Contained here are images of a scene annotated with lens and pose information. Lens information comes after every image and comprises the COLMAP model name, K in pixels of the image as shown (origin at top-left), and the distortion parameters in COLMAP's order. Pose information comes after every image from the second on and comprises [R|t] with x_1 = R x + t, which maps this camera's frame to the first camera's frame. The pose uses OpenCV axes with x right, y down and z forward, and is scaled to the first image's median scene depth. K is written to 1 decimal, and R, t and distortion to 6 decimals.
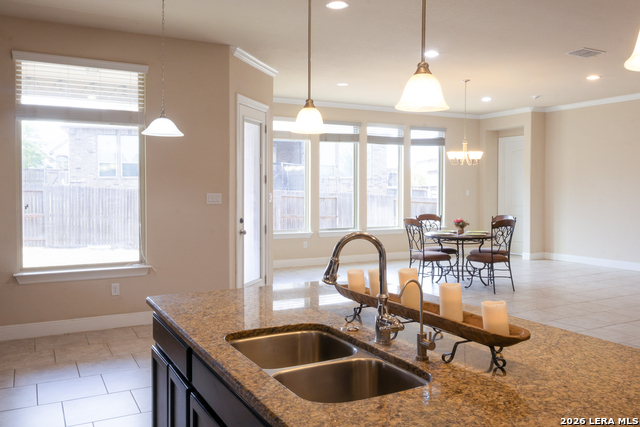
lens RADIAL K [[537.2, 0, 317.6], [0, 537.2, 211.0], [0, 0, 1]] dist [-0.001123, 0.002524]
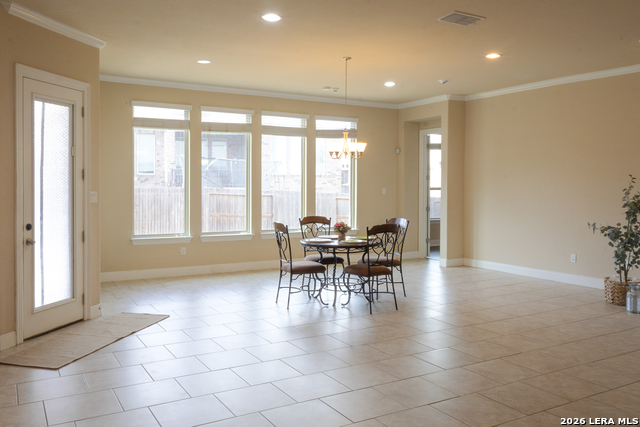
lens RADIAL K [[537.2, 0, 319.2], [0, 537.2, 211.7], [0, 0, 1]] dist [-0.001123, 0.002524]
pose [[0.999288, 0.002118, 0.037658, 0.172208], [-0.002408, 0.999968, 0.007682, -0.007973], [-0.037640, -0.007767, 0.999261, 0.136706]]
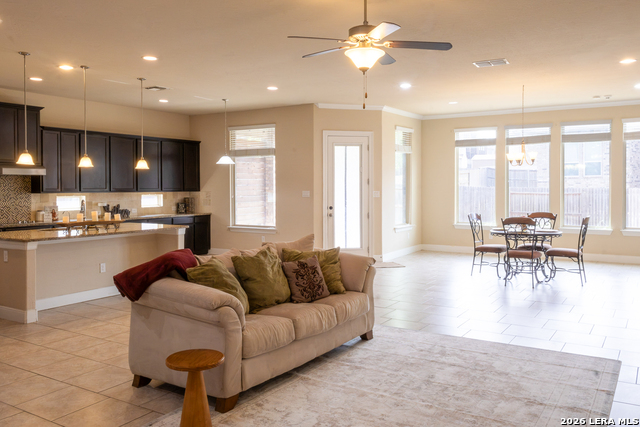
lens RADIAL K [[537.2, 0, 315.6], [0, 537.2, 212.7], [0, 0, 1]] dist [-0.001123, 0.002524]
pose [[0.493895, 0.038221, -0.868681, 0.844990], [-0.033397, 0.999130, 0.024973, -0.004428], [0.868880, 0.016677, 0.494741, 0.109458]]
